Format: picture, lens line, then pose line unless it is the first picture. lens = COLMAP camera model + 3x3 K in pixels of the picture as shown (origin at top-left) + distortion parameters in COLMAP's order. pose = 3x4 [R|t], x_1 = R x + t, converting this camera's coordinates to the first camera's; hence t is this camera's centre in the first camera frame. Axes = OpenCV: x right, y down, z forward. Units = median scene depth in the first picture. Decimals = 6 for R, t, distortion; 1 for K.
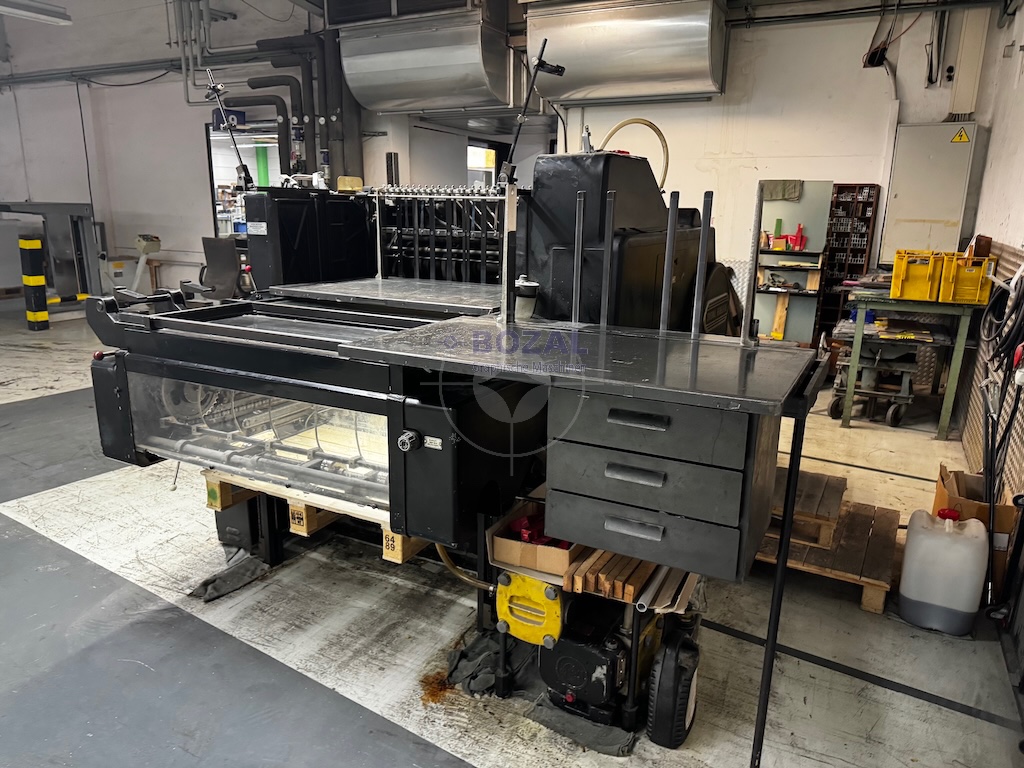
lens RADIAL K [[725.1, 0, 504.7], [0, 725.1, 387.0], [0, 0, 1]] dist [0.002460, -0.000256]
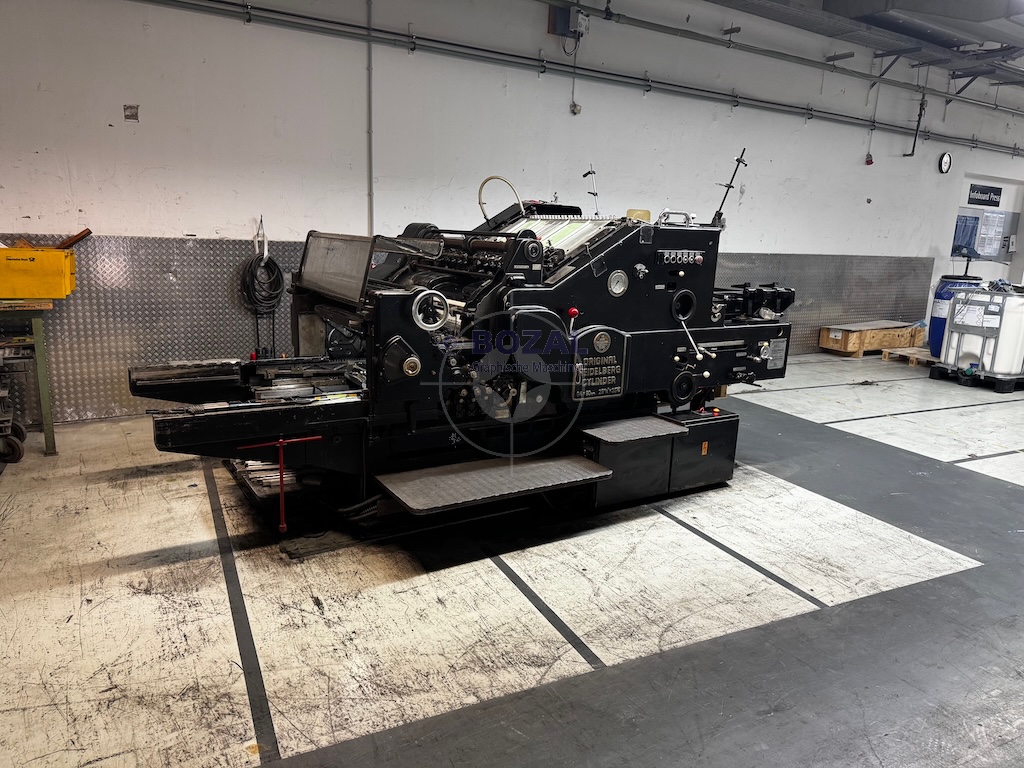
lens RADIAL K [[717.7, 0, 512.0], [0, 717.7, 384.0], [0, 0, 1]] dist [0.052833, -0.061585]
pose [[-0.864575, -0.154627, 0.478122, -0.683964], [0.070438, 0.904793, 0.419986, -0.580272], [-0.497542, 0.396787, -0.771370, 2.271550]]
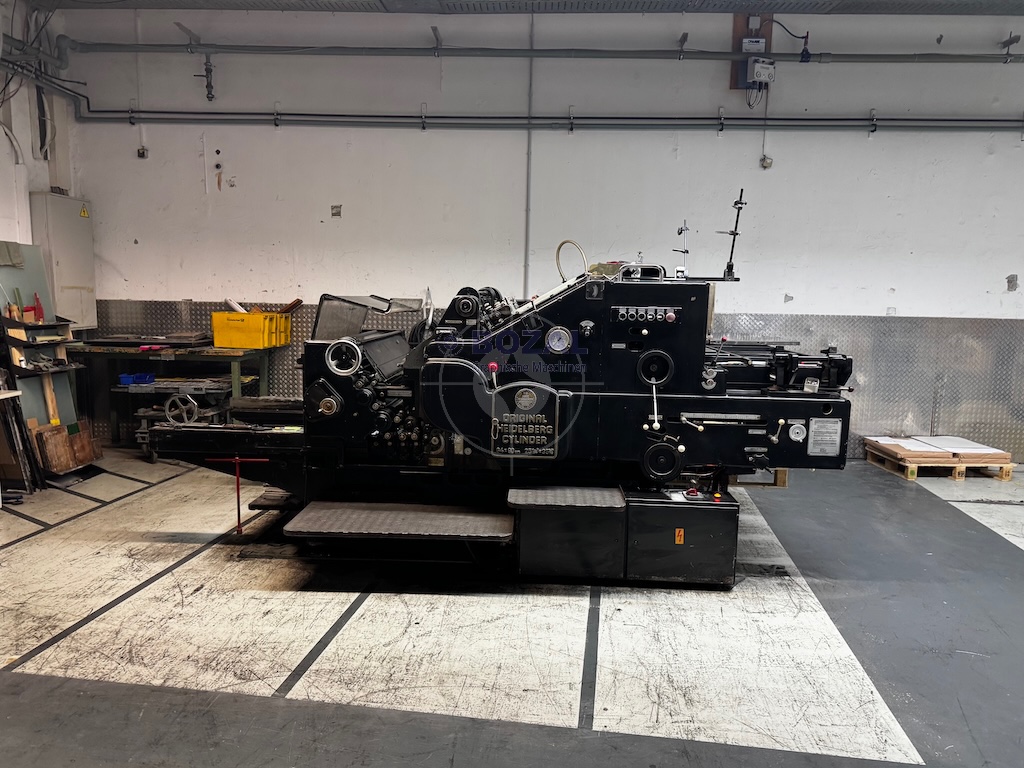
lens RADIAL K [[717.7, 0, 512.0], [0, 717.7, 384.0], [0, 0, 1]] dist [0.052833, -0.061585]
pose [[-0.431637, -0.137996, 0.891430, -1.244636], [0.194587, 0.950718, 0.241395, -0.437686], [-0.880809, 0.277656, -0.383513, 1.704990]]
